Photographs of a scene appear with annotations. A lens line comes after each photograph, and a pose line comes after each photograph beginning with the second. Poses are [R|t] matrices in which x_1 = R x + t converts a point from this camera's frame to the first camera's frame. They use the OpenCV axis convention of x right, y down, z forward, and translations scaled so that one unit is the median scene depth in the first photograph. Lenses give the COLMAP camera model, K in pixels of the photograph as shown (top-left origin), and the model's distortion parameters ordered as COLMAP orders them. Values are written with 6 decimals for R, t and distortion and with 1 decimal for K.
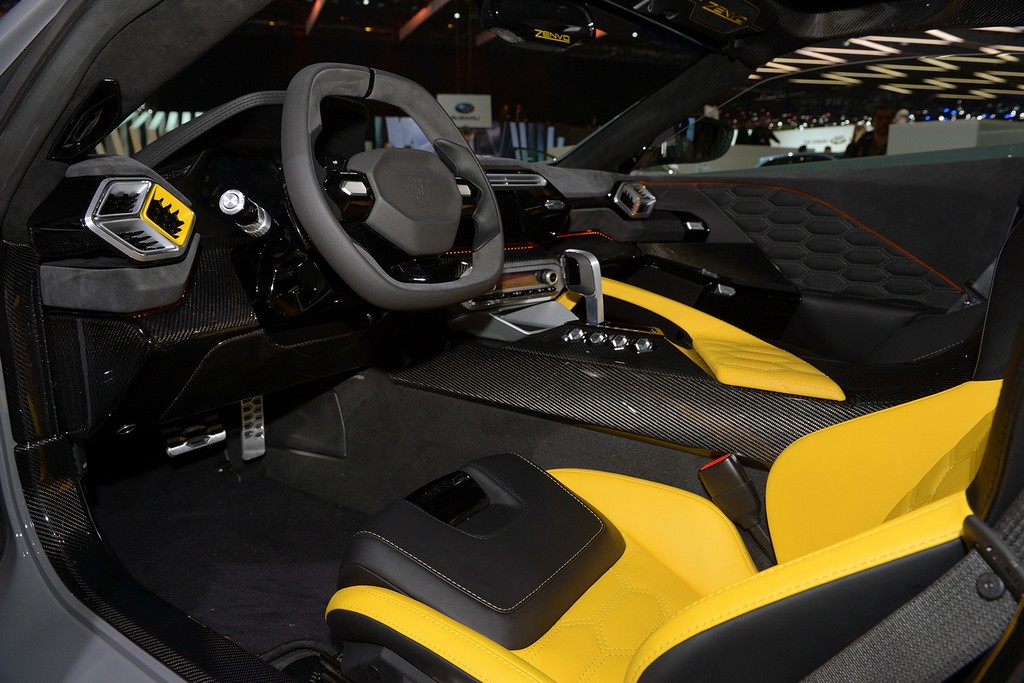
lens RADIAL K [[688.4, 0, 512.0], [0, 688.4, 341.5], [0, 0, 1]] dist [-0.044455, 0.001071]
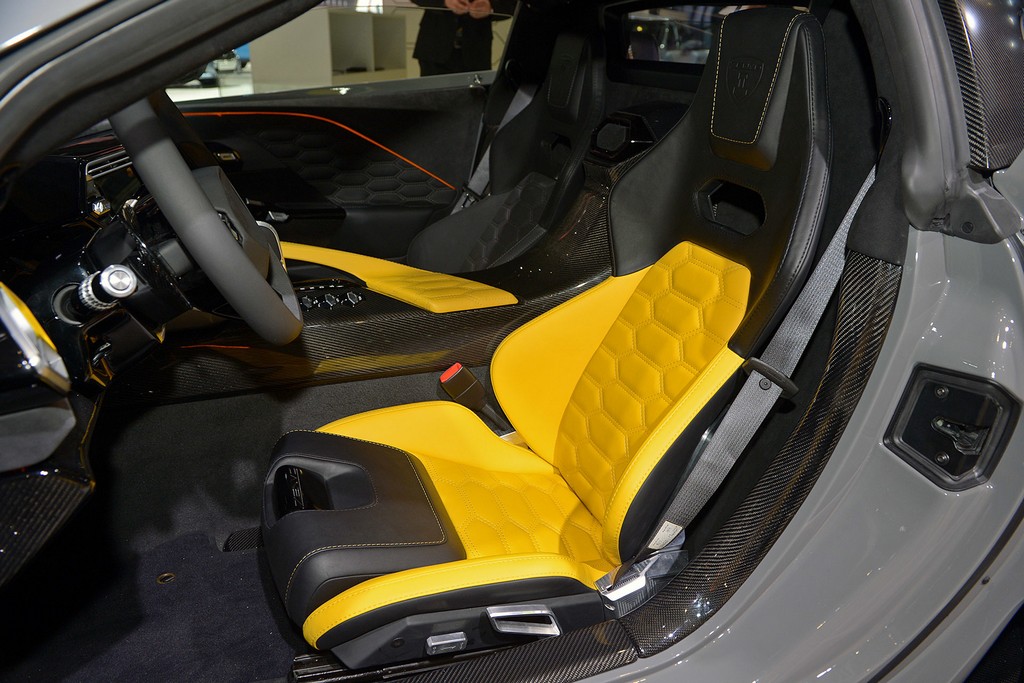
lens RADIAL K [[688.4, 0, 512.0], [0, 688.4, 341.5], [0, 0, 1]] dist [-0.044455, 0.001071]
pose [[0.595851, -0.305867, 0.742568, -0.527626], [0.160489, 0.951332, 0.263078, -0.186039], [-0.786895, -0.037582, 0.615941, 0.101804]]
